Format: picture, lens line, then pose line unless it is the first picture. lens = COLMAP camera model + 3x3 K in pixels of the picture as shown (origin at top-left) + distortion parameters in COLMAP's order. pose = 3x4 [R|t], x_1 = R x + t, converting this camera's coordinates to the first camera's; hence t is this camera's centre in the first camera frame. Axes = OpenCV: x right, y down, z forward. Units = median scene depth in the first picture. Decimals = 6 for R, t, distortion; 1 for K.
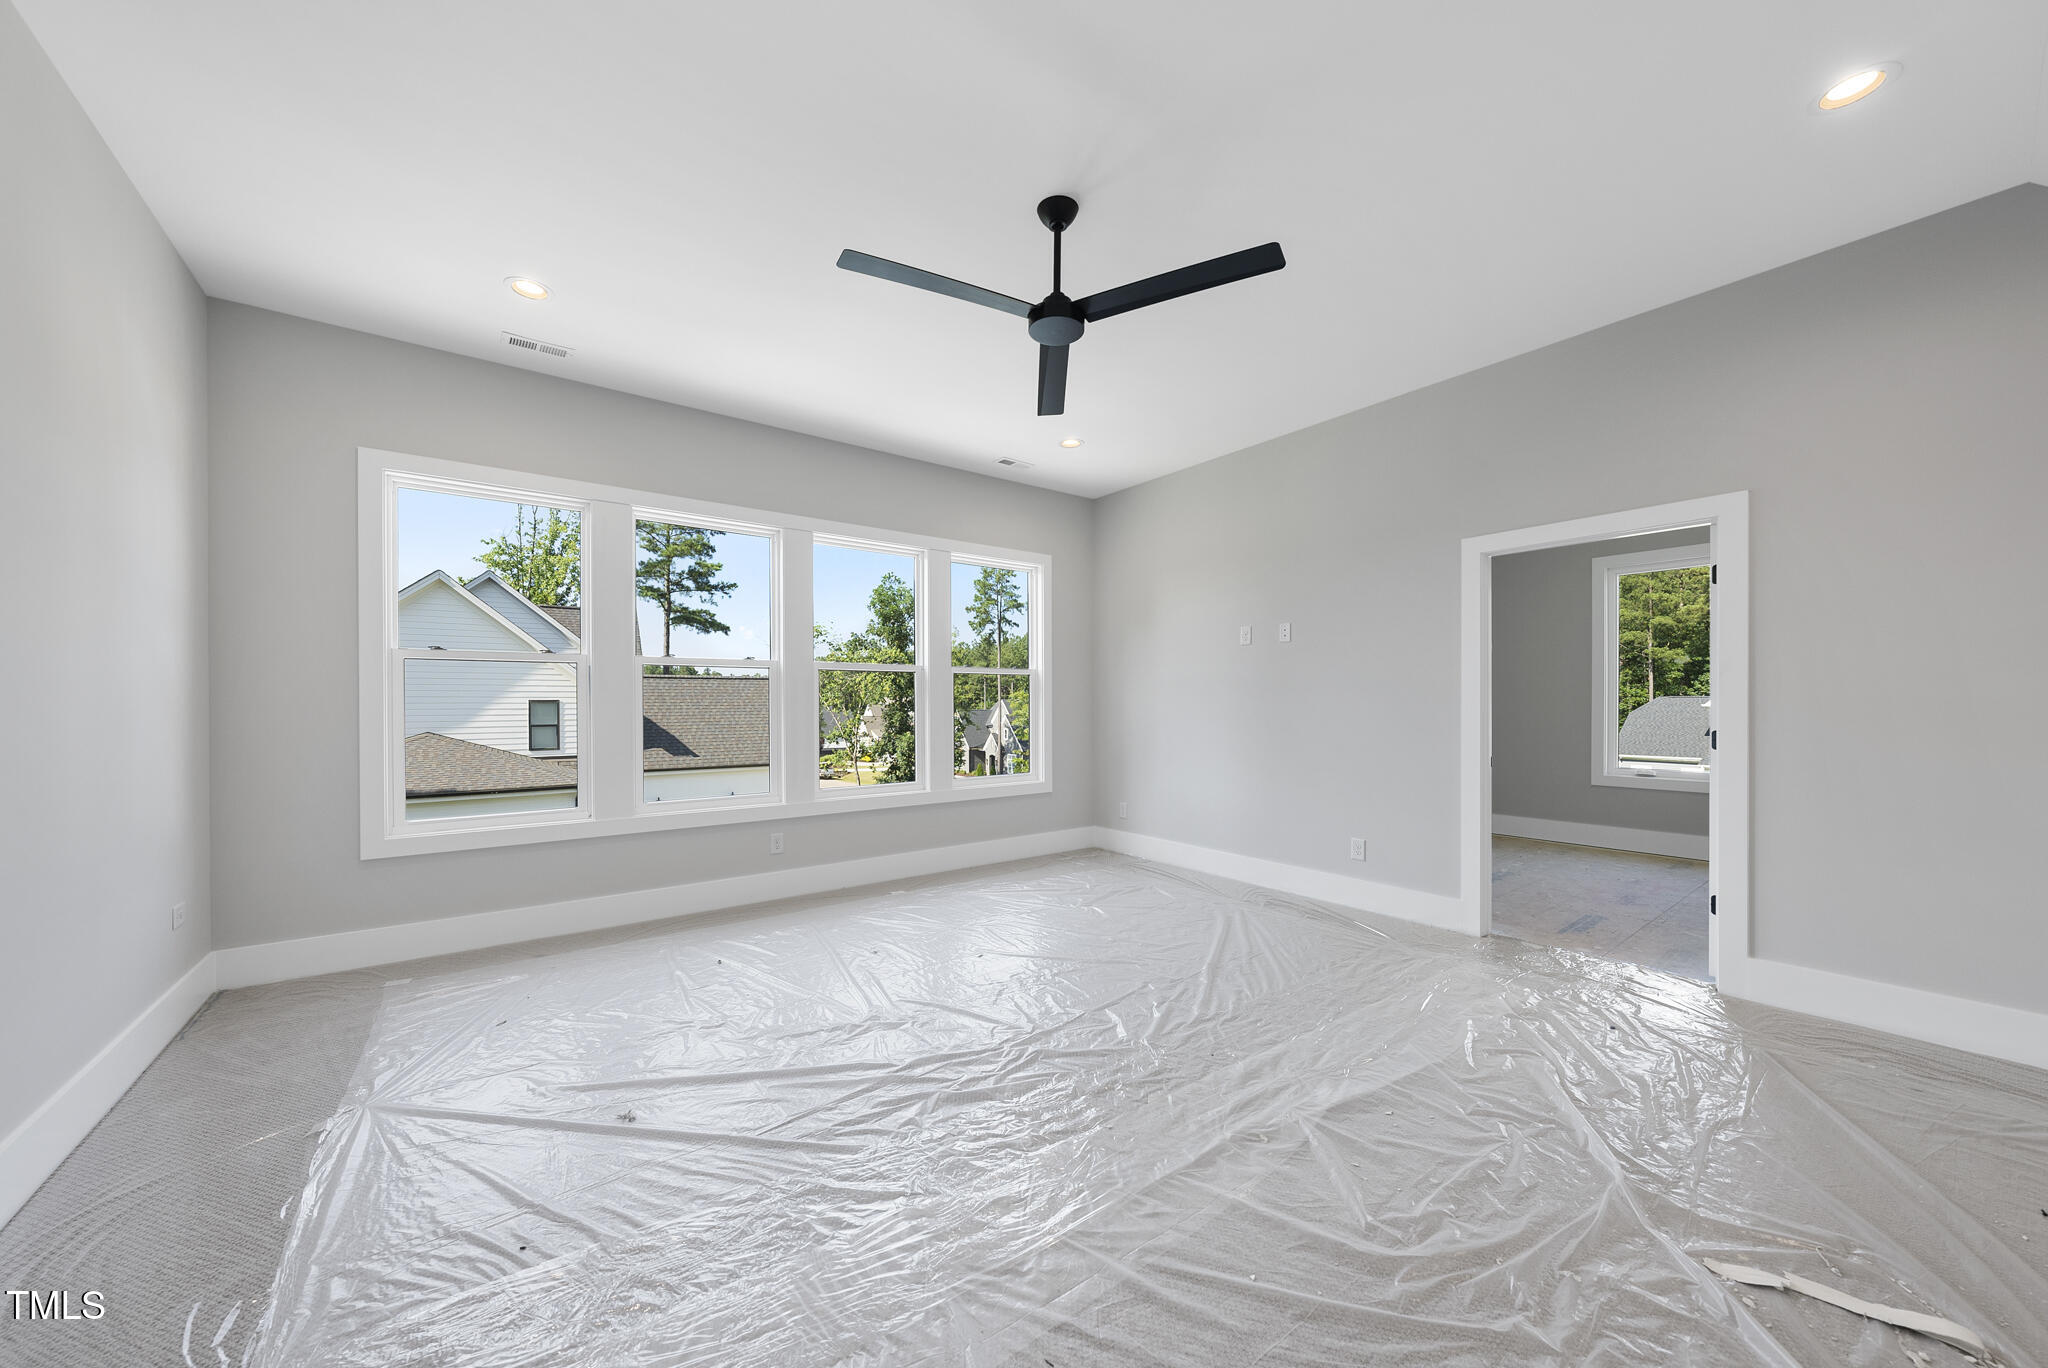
lens RADIAL K [[716.8, 0, 1029.0], [0, 716.8, 705.4], [0, 0, 1]] dist [0.000504, 0.000007]
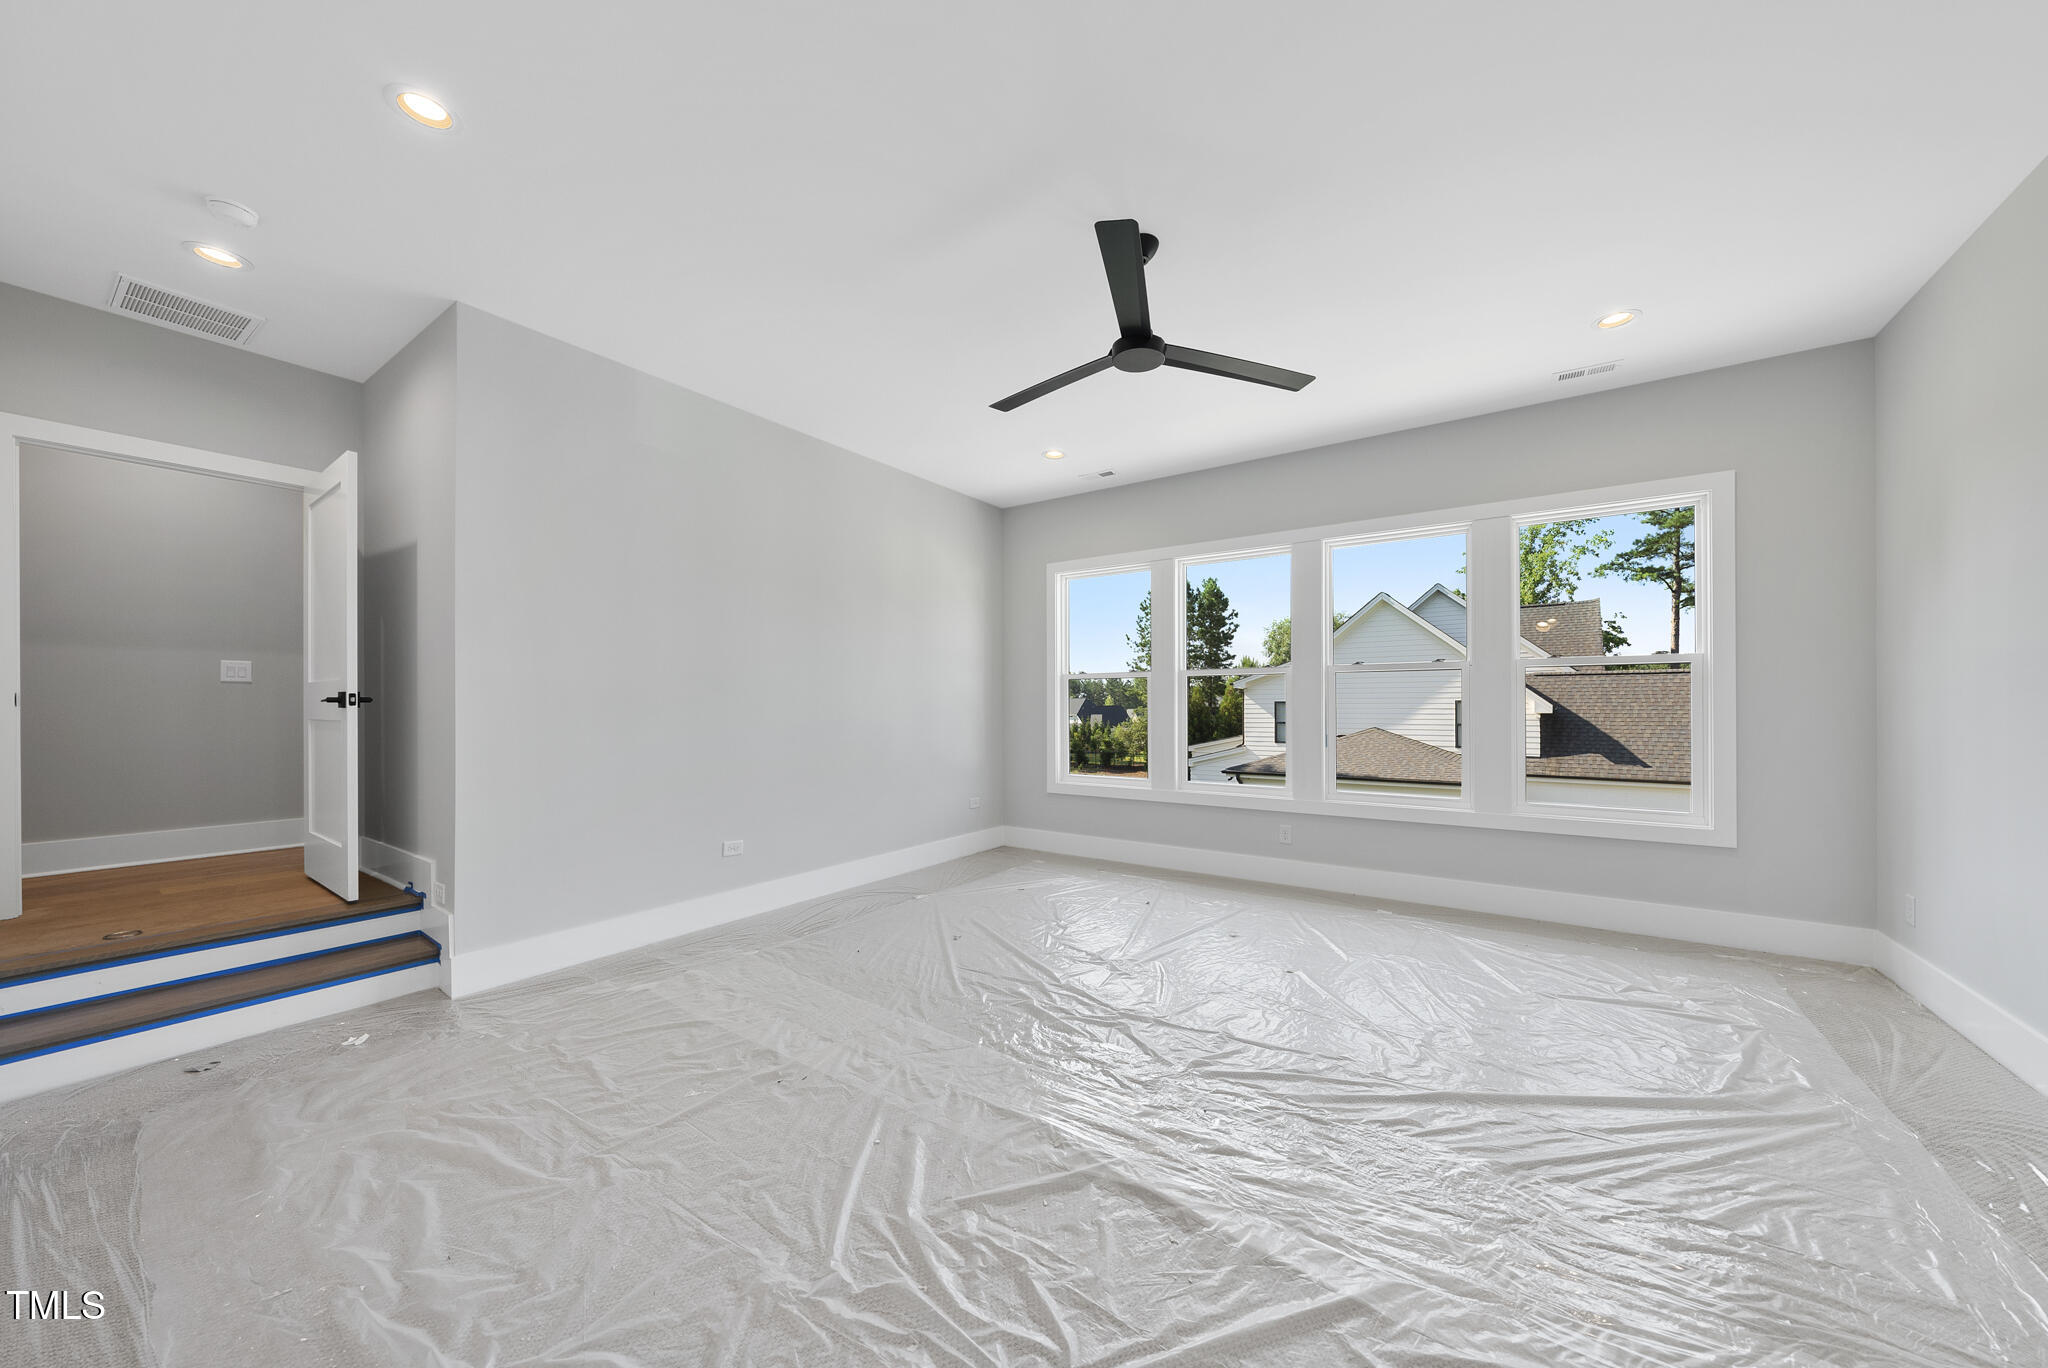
lens RADIAL K [[716.8, 0, 1029.0], [0, 716.8, 705.4], [0, 0, 1]] dist [0.000504, 0.000007]
pose [[0.310396, 0.000611, -0.950607, 0.122871], [-0.000148, 1.000000, 0.000594, -0.001025], [0.950607, -0.000043, 0.310396, 0.062676]]
